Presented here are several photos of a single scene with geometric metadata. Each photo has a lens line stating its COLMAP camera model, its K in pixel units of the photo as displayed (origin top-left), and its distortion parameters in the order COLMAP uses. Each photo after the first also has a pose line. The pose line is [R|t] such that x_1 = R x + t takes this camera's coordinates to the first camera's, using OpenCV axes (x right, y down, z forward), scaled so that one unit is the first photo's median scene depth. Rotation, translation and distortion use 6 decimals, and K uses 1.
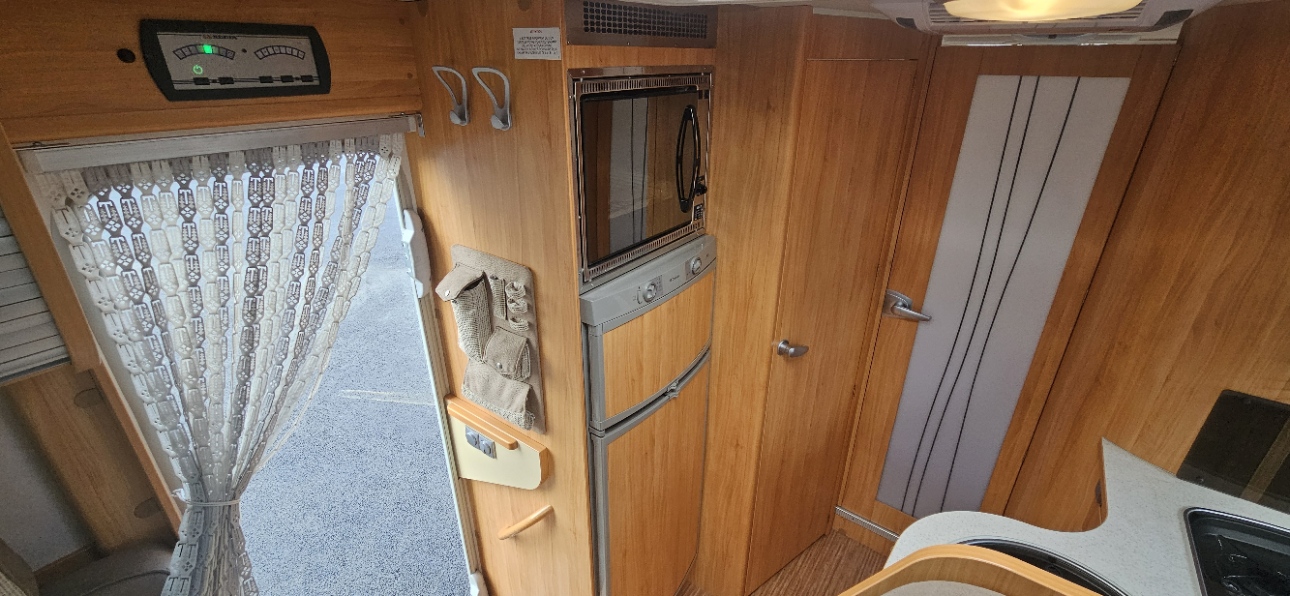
lens RADIAL K [[527.3, 0, 651.9], [0, 527.3, 298.3], [0, 0, 1]] dist [-0.000395, 0.001199]
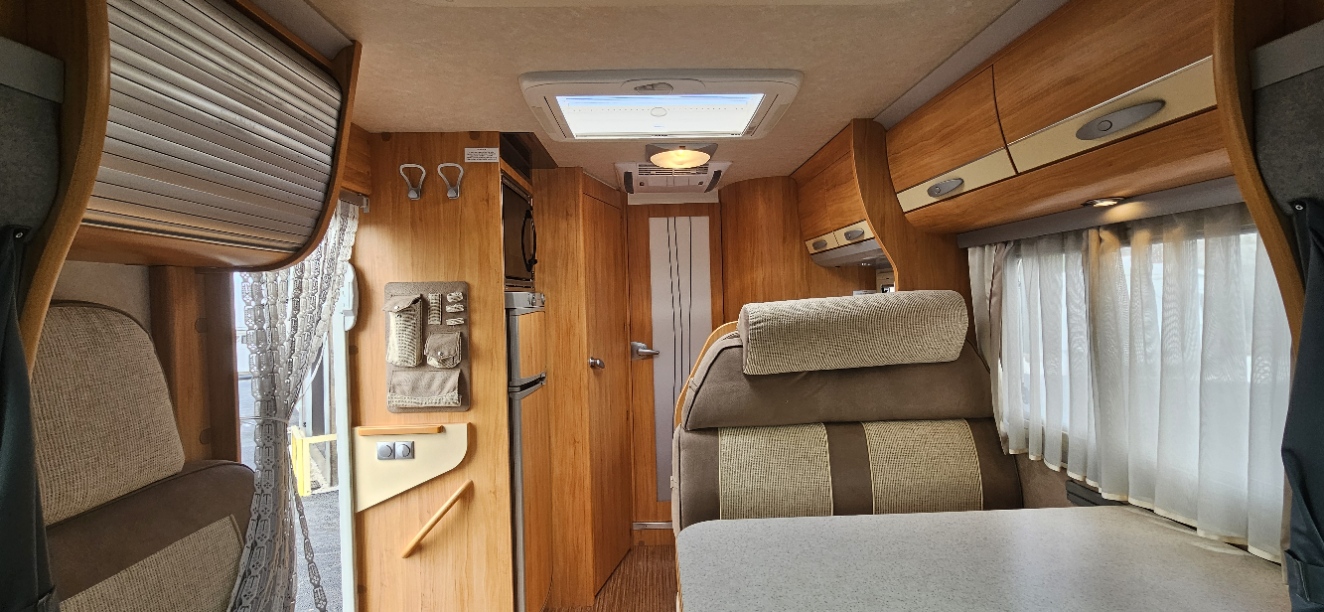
lens RADIAL K [[541.2, 0, 670.7], [0, 541.2, 303.8], [0, 0, 1]] dist [-0.000395, 0.001199]
pose [[0.791247, -0.035252, 0.610480, -0.630071], [0.281828, 0.907009, -0.312903, 0.587305], [-0.542680, 0.419634, 0.727603, -0.426277]]
